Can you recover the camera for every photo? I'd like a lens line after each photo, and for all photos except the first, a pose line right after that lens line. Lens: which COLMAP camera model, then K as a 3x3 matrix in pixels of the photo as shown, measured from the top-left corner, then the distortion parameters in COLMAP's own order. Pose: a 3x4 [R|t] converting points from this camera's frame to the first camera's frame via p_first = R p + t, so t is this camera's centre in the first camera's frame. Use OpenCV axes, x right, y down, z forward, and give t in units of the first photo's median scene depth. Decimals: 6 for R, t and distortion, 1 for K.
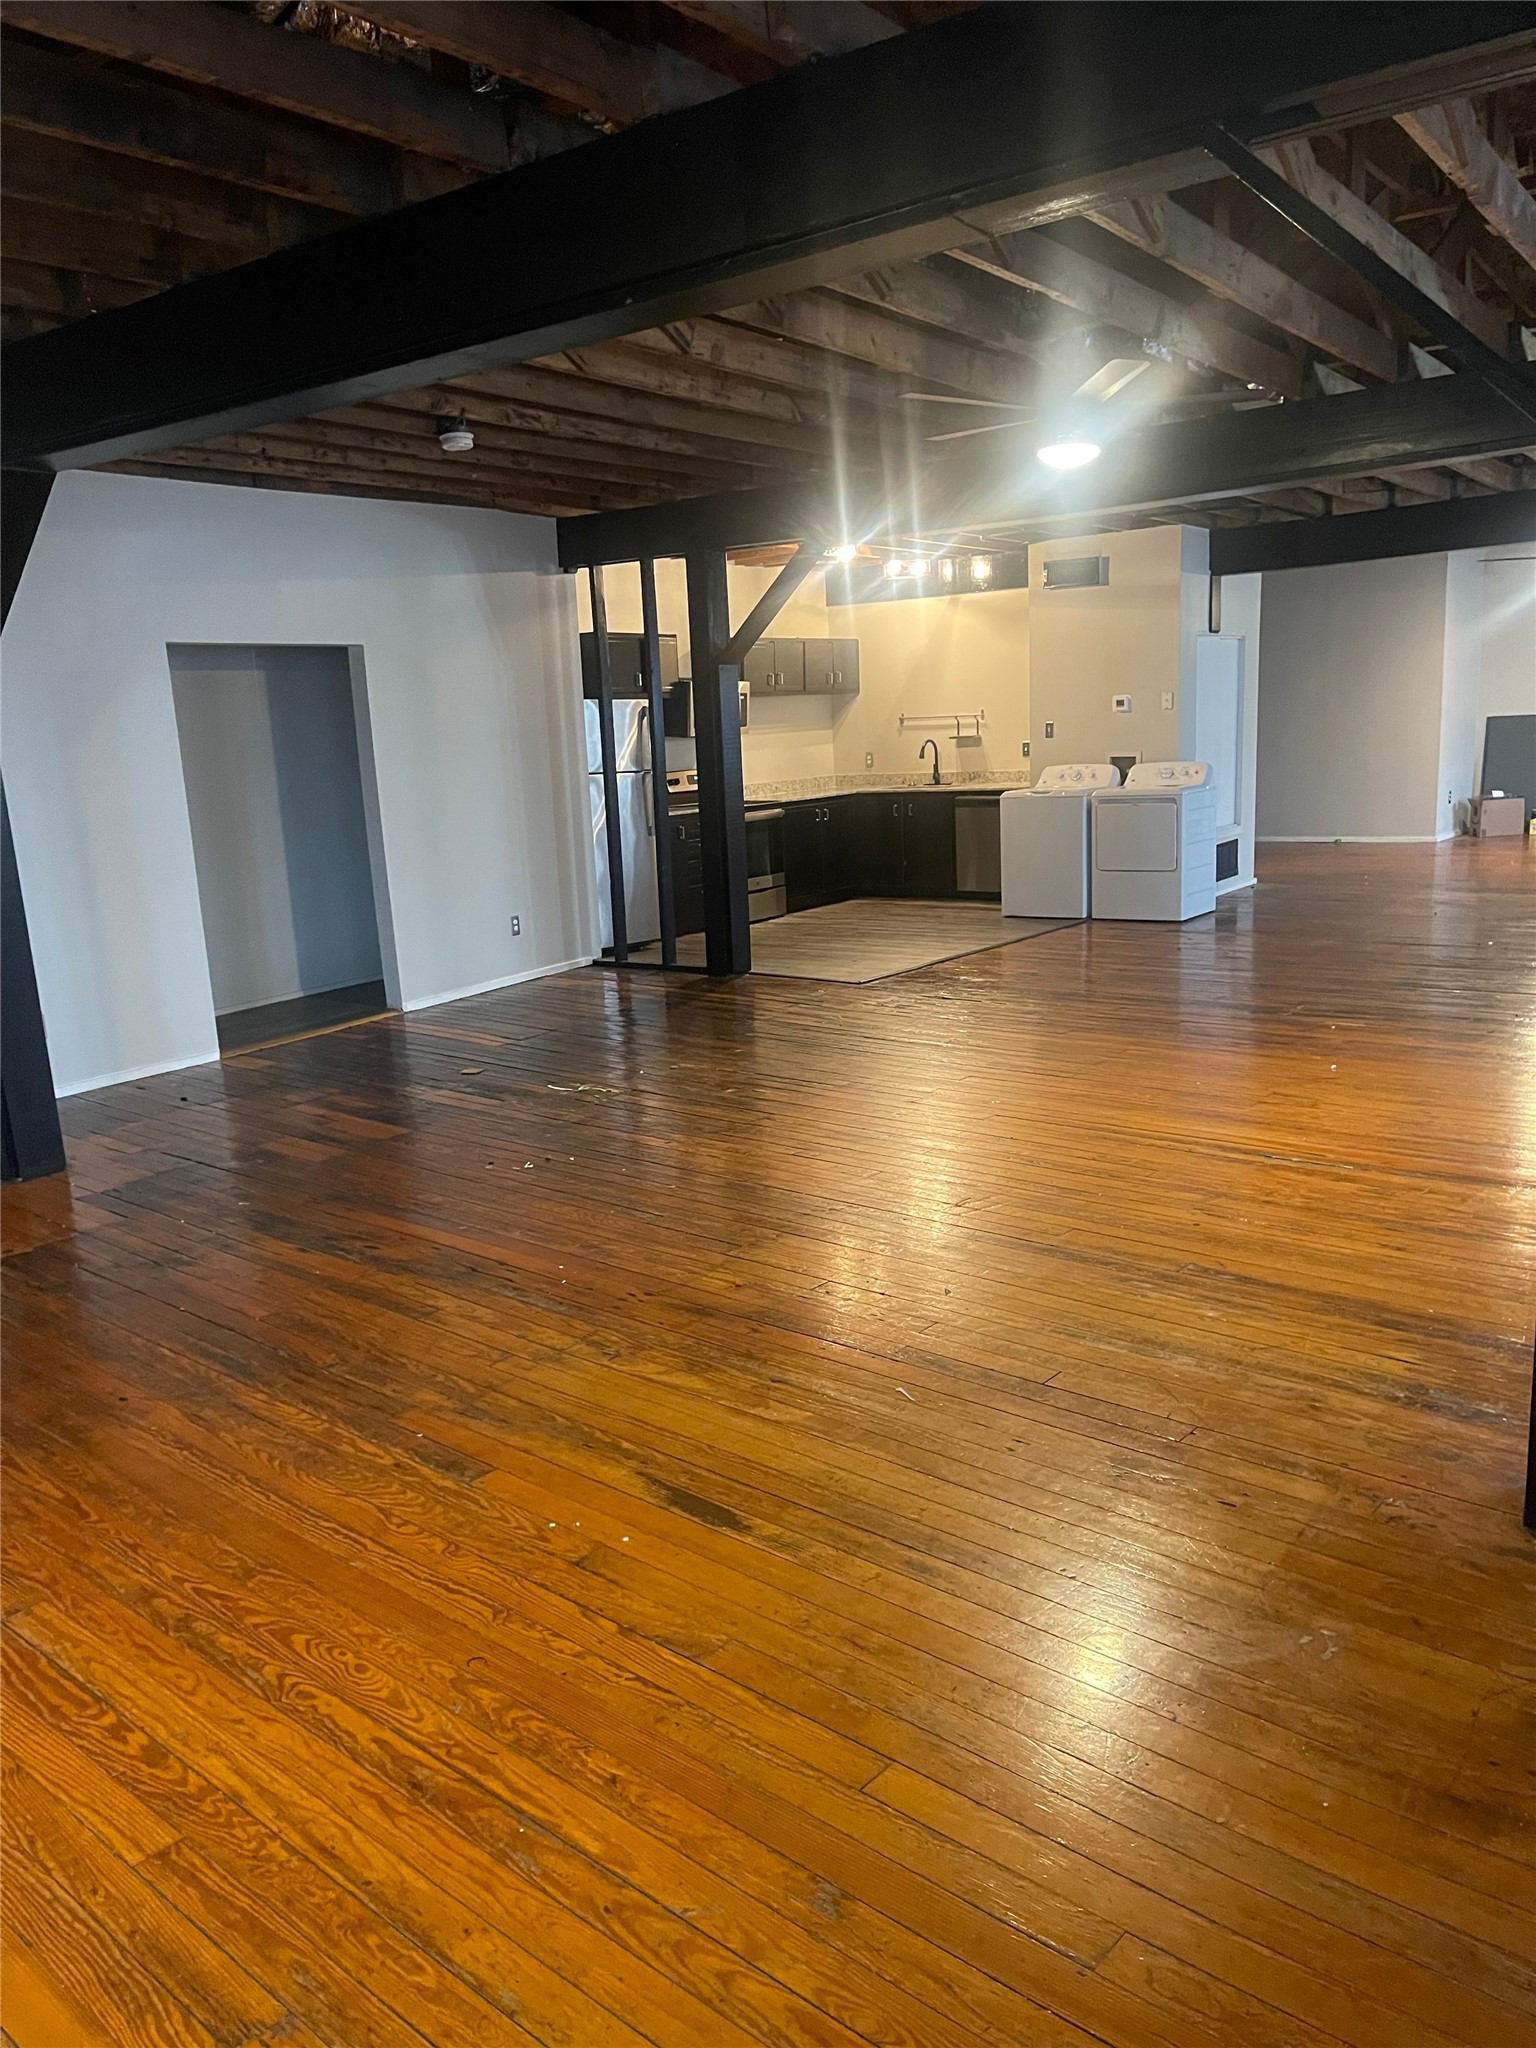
lens RADIAL K [[1541.5, 0, 762.3], [0, 1541.5, 1063.1], [0, 0, 1]] dist [0.065501, -0.096843]
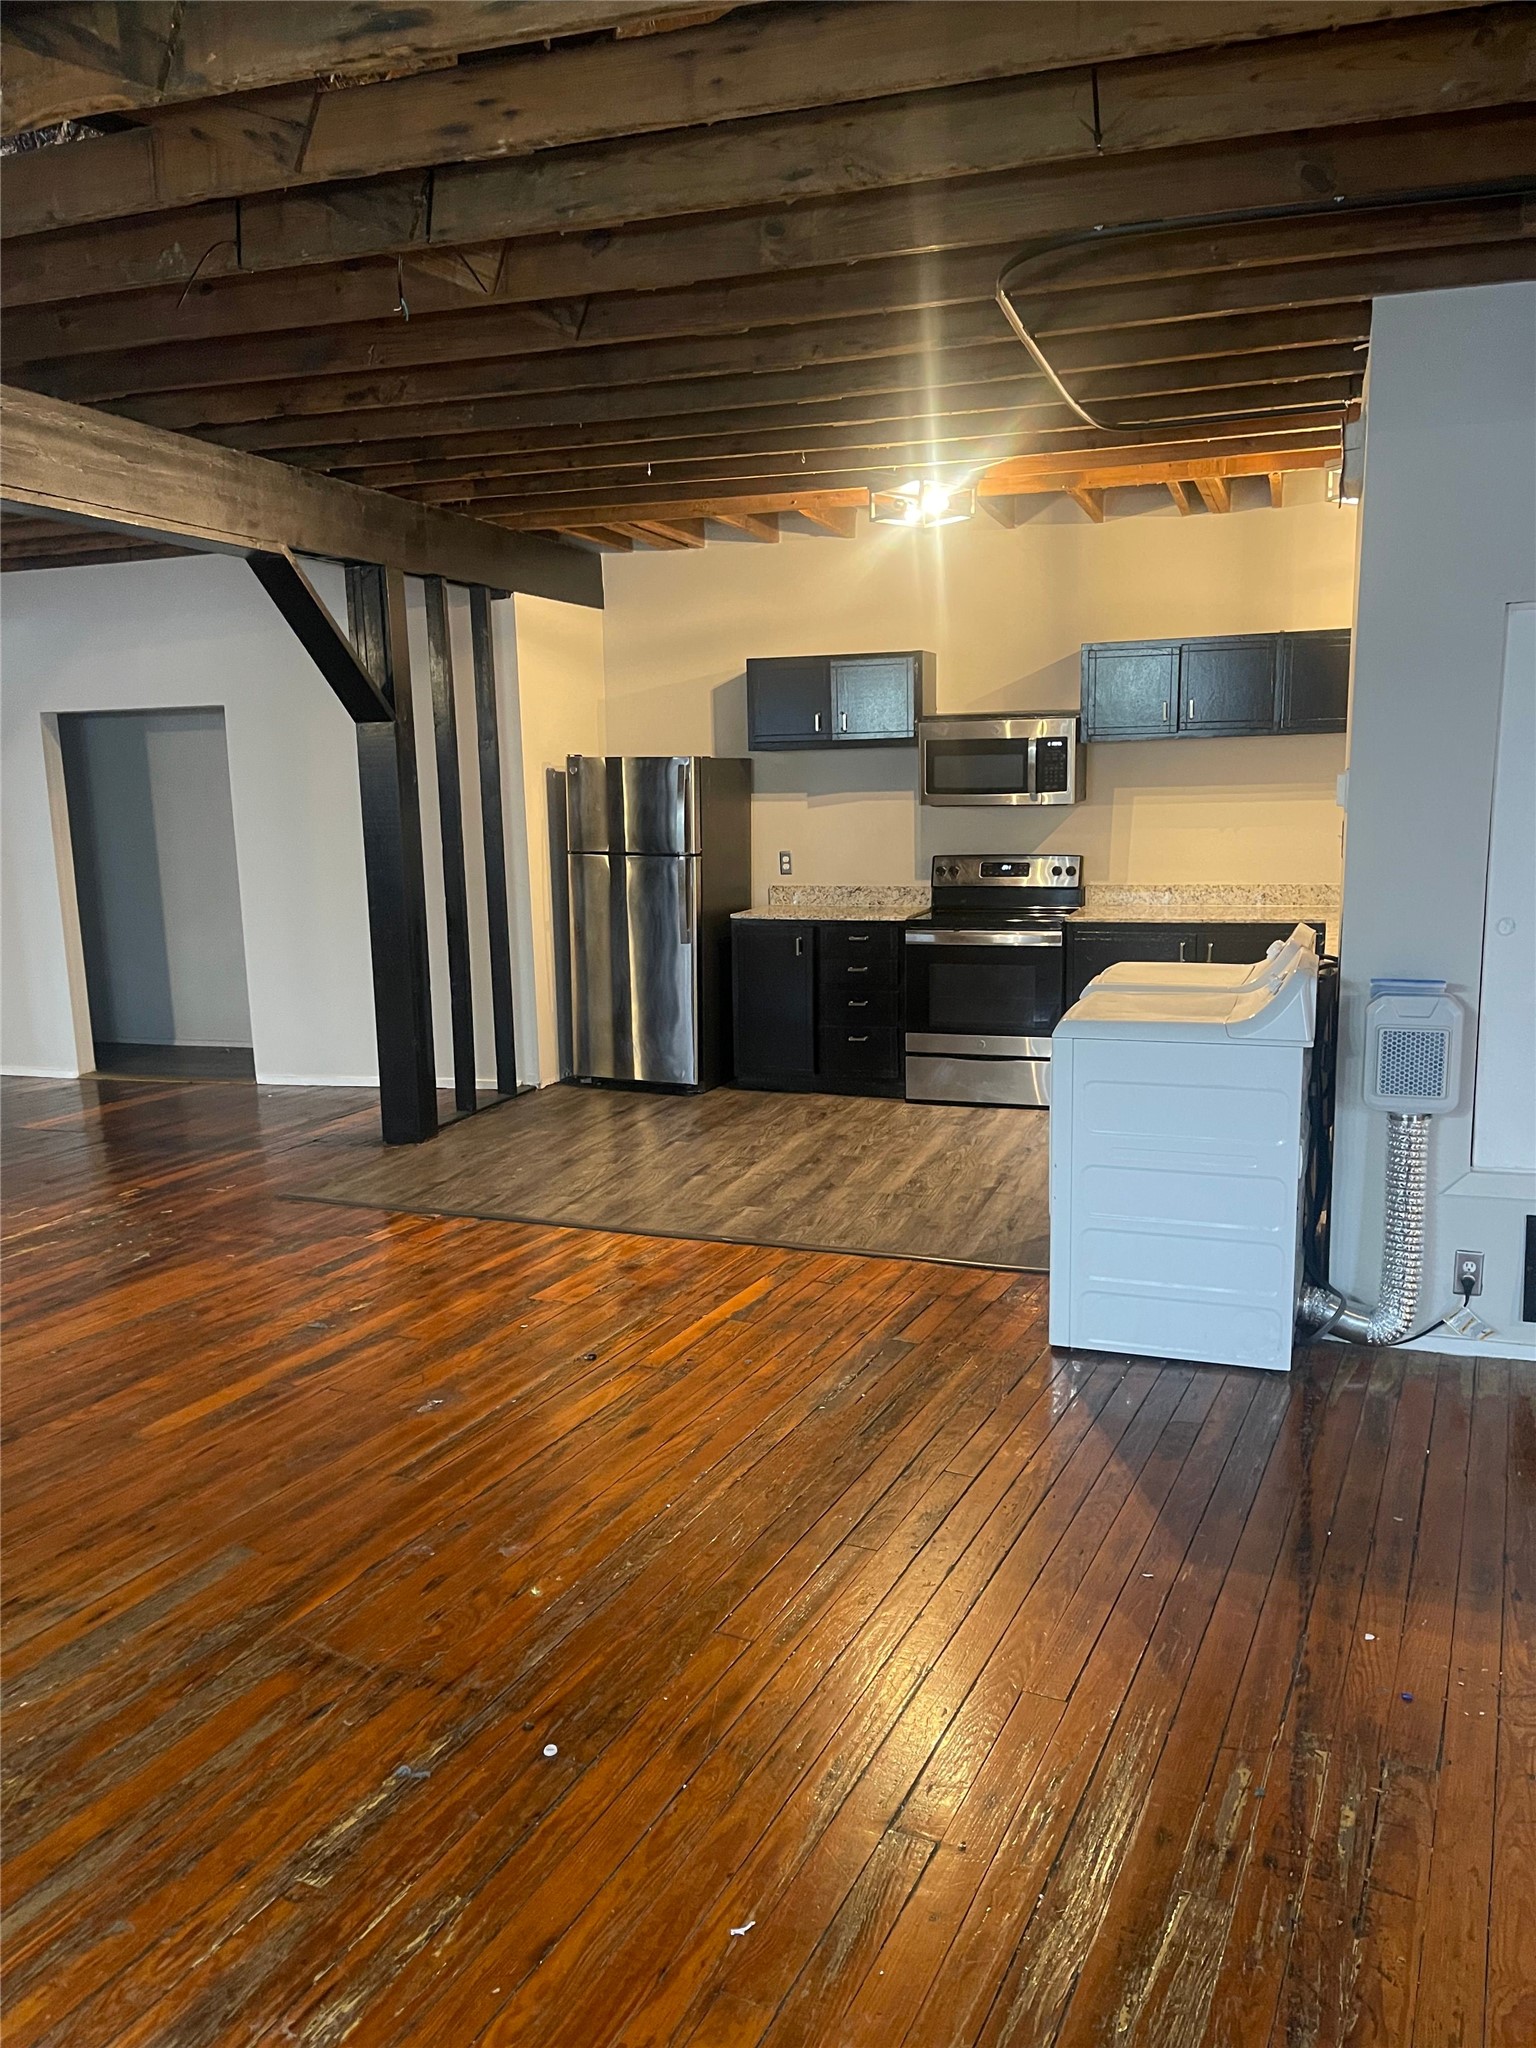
lens RADIAL K [[1541.5, 0, 762.3], [0, 1541.5, 1063.1], [0, 0, 1]] dist [0.065501, -0.096843]
pose [[0.276735, 0.214575, -0.936683, 0.566338], [-0.197257, 0.966678, 0.163169, -0.197691], [0.940483, 0.139612, 0.309840, 0.742768]]
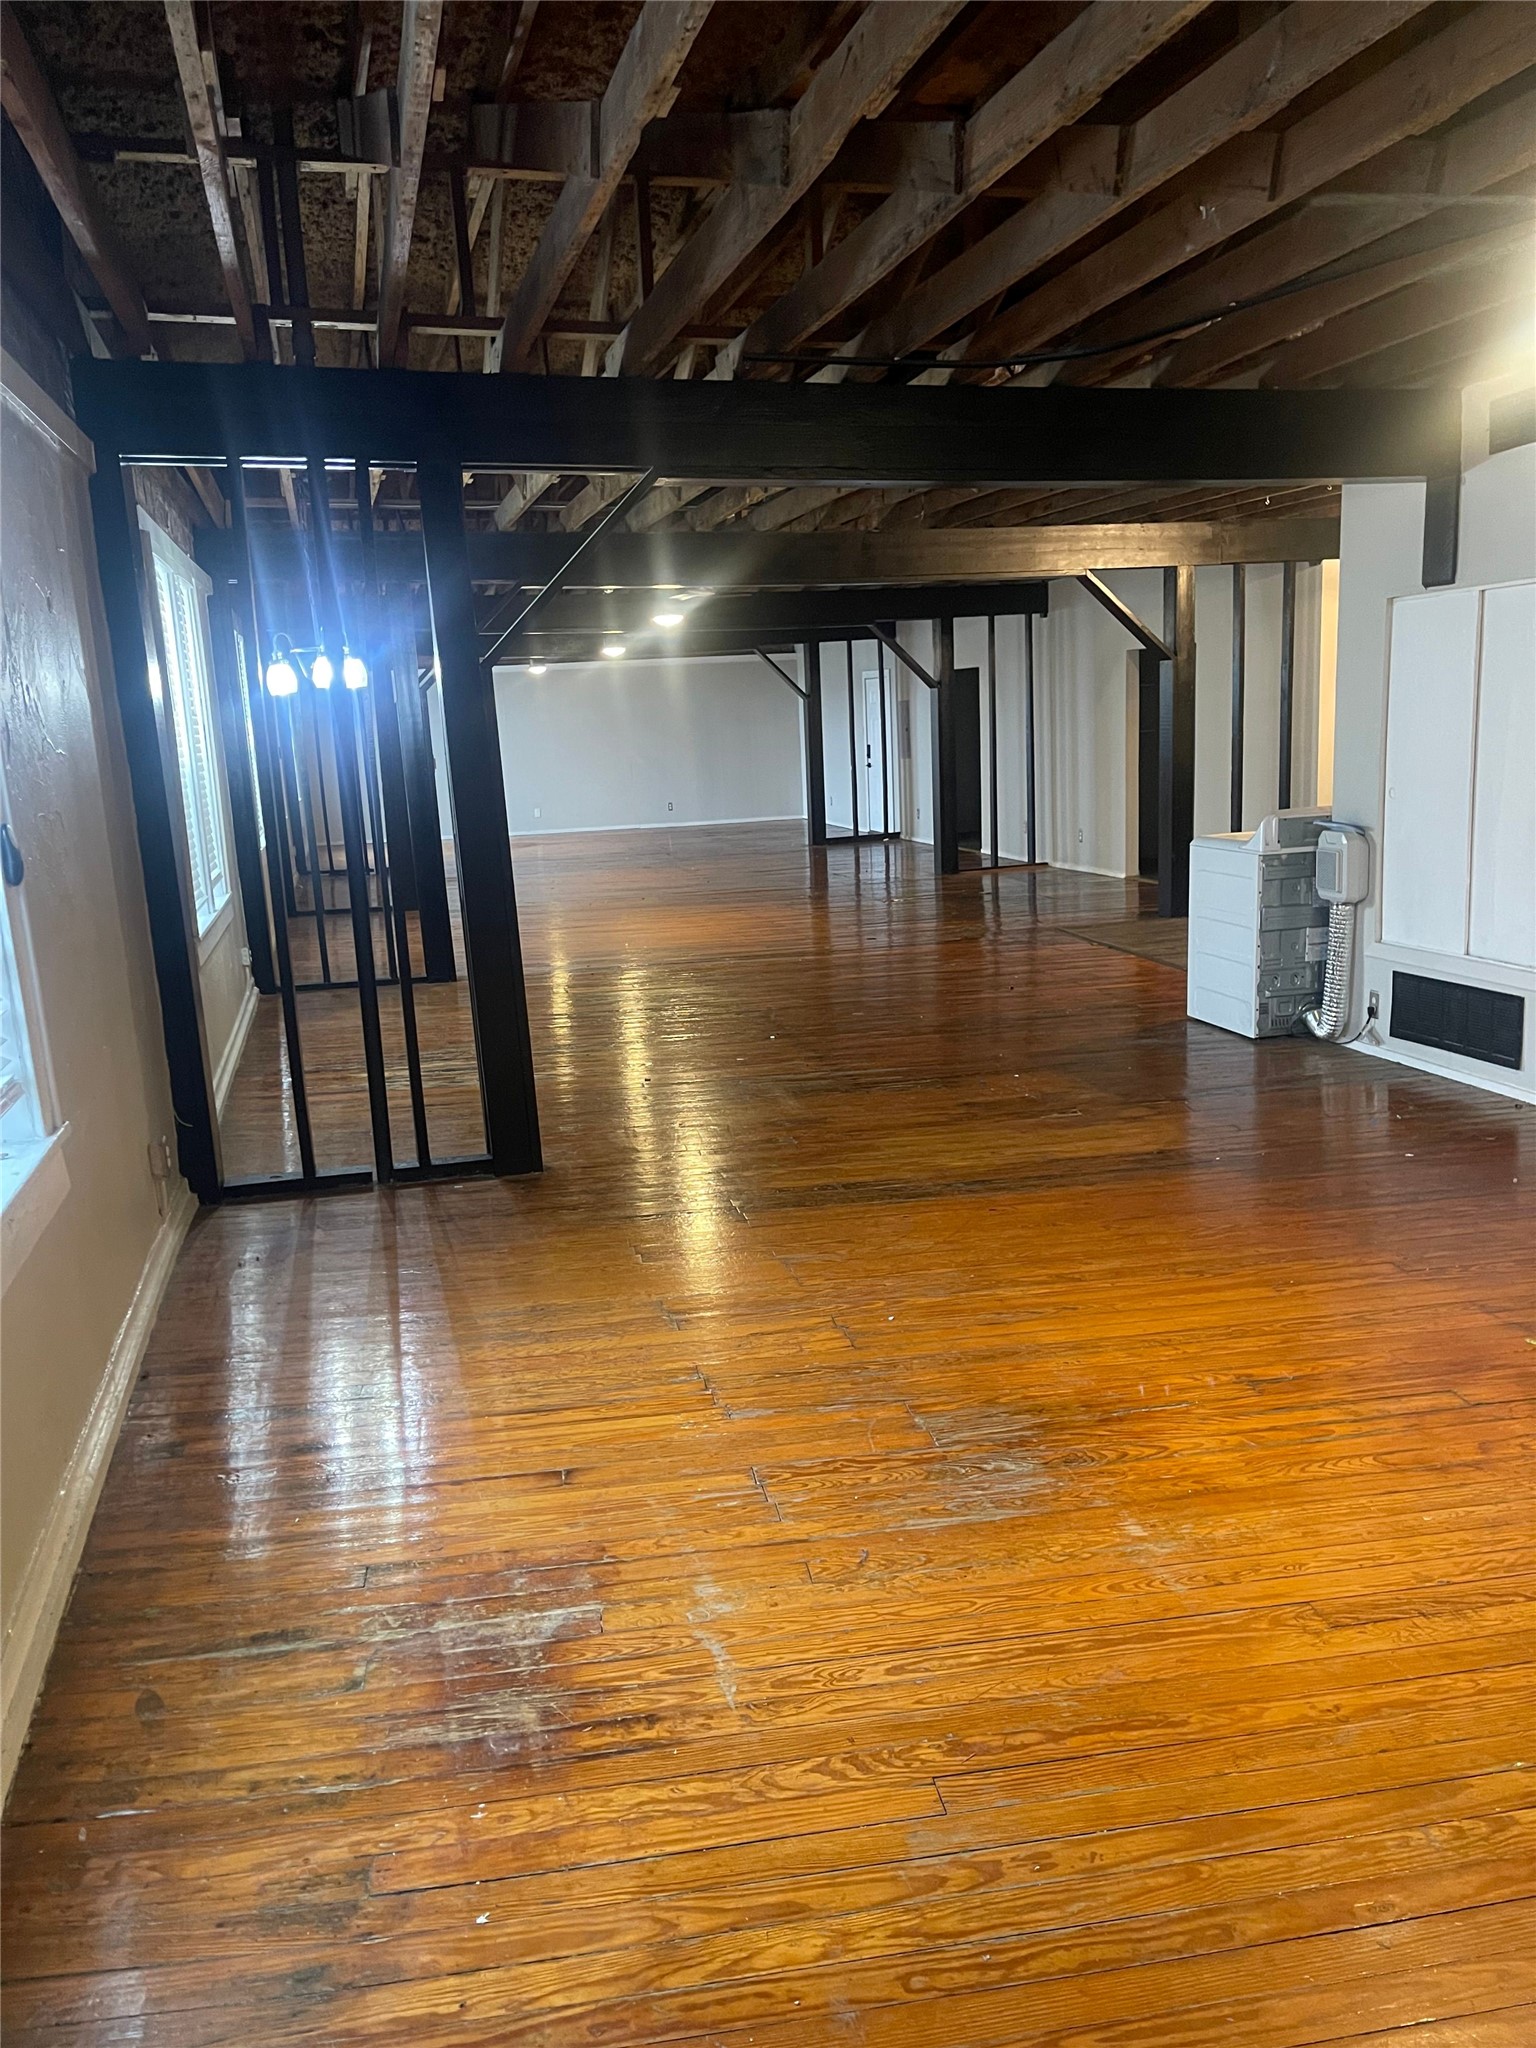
lens RADIAL K [[1541.5, 0, 762.3], [0, 1541.5, 1063.1], [0, 0, 1]] dist [0.065501, -0.096843]
pose [[-0.636172, 0.246405, -0.731143, 0.874781], [-0.087931, 0.918303, 0.385990, -0.312858], [0.766520, 0.309846, -0.562532, 1.176871]]
